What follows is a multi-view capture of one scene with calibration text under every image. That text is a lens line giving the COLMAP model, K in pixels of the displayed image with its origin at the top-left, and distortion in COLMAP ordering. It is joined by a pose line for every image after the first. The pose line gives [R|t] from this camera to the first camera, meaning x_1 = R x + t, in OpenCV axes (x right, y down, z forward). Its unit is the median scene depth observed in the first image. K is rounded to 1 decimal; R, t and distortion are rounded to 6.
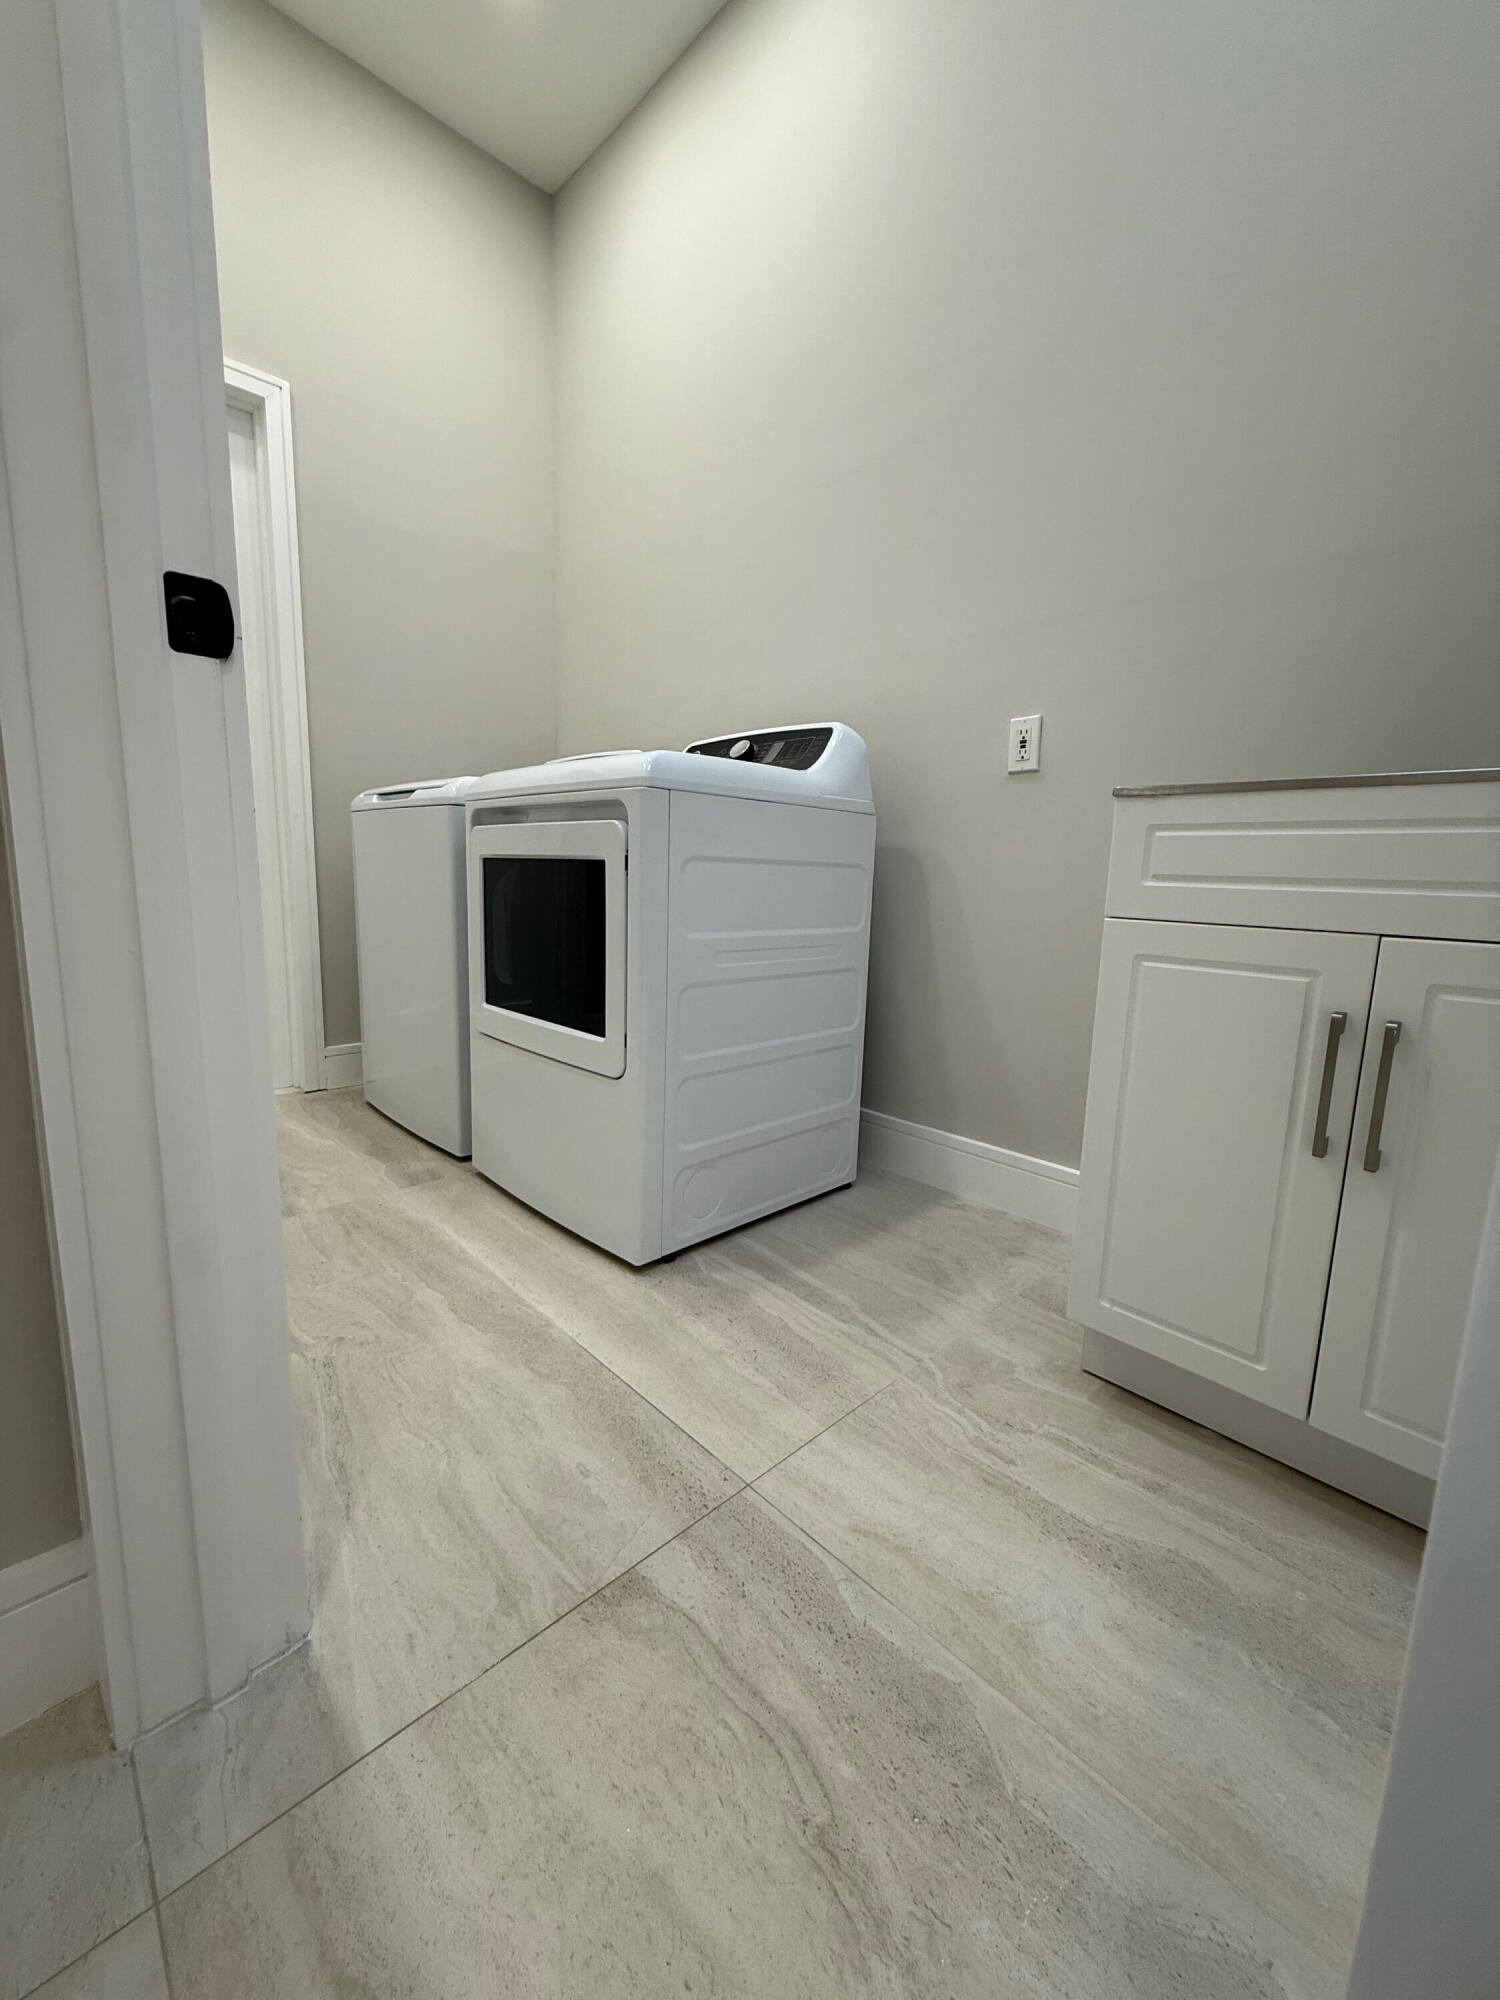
lens RADIAL K [[800.1, 0, 747.9], [0, 800.1, 995.8], [0, 0, 1]] dist [-0.000824, -0.000173]
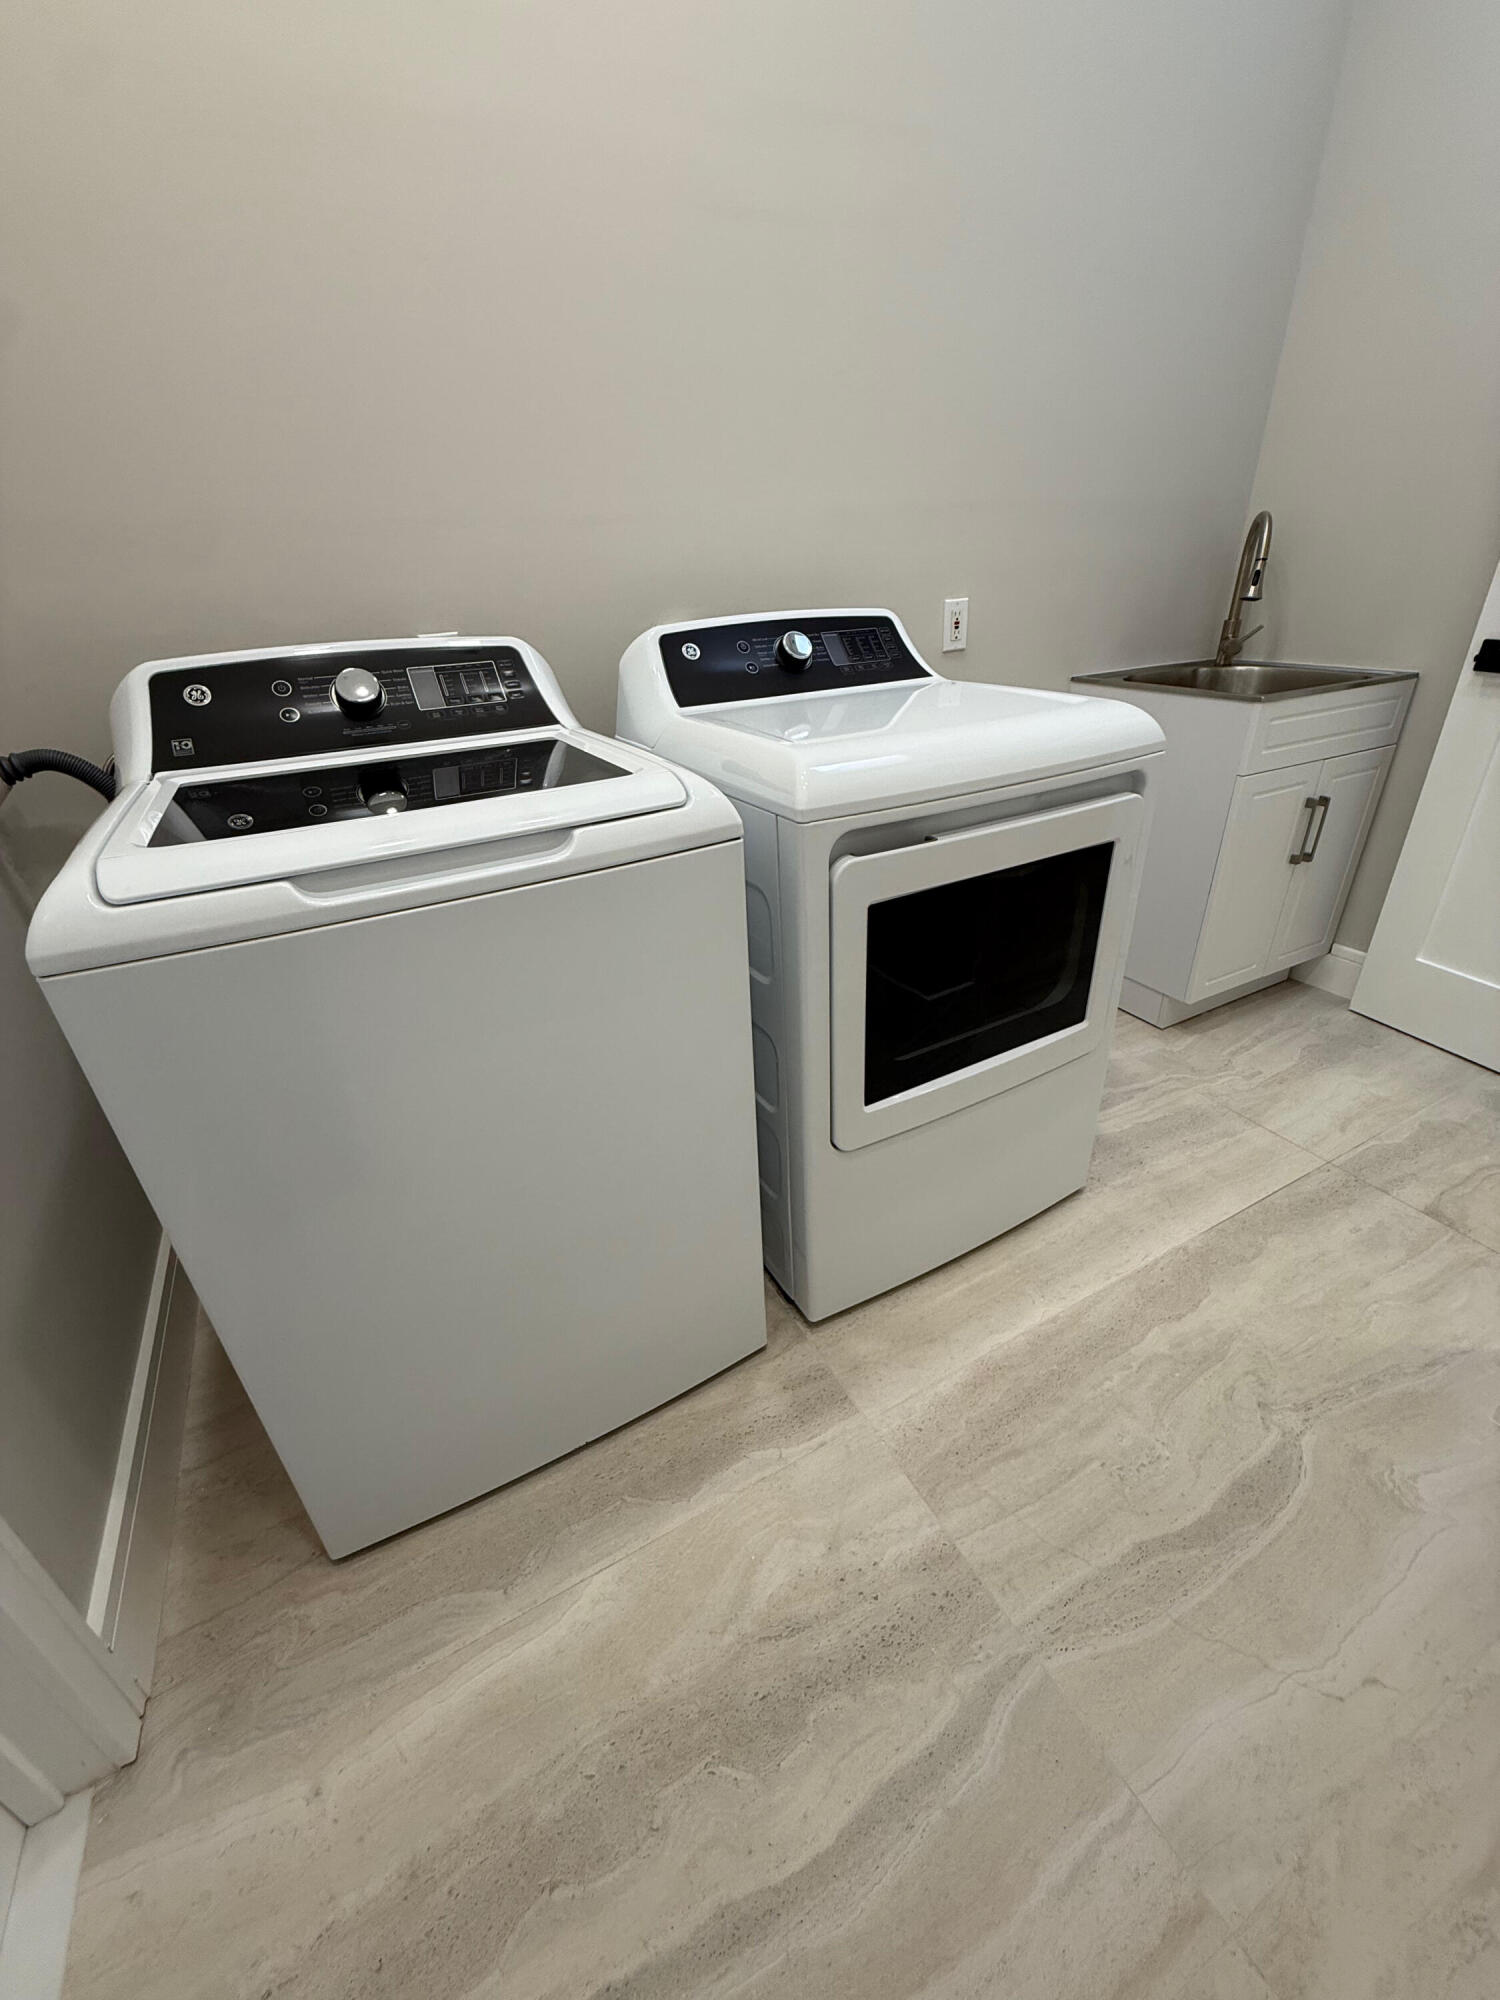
lens RADIAL K [[800.1, 0, 752.2], [0, 800.1, 996.3], [0, 0, 1]] dist [-0.000824, -0.000173]
pose [[0.264632, -0.482274, 0.835094, -1.279510], [0.201212, 0.874520, 0.441281, -0.568274], [-0.943124, 0.051253, 0.328465, 1.277076]]
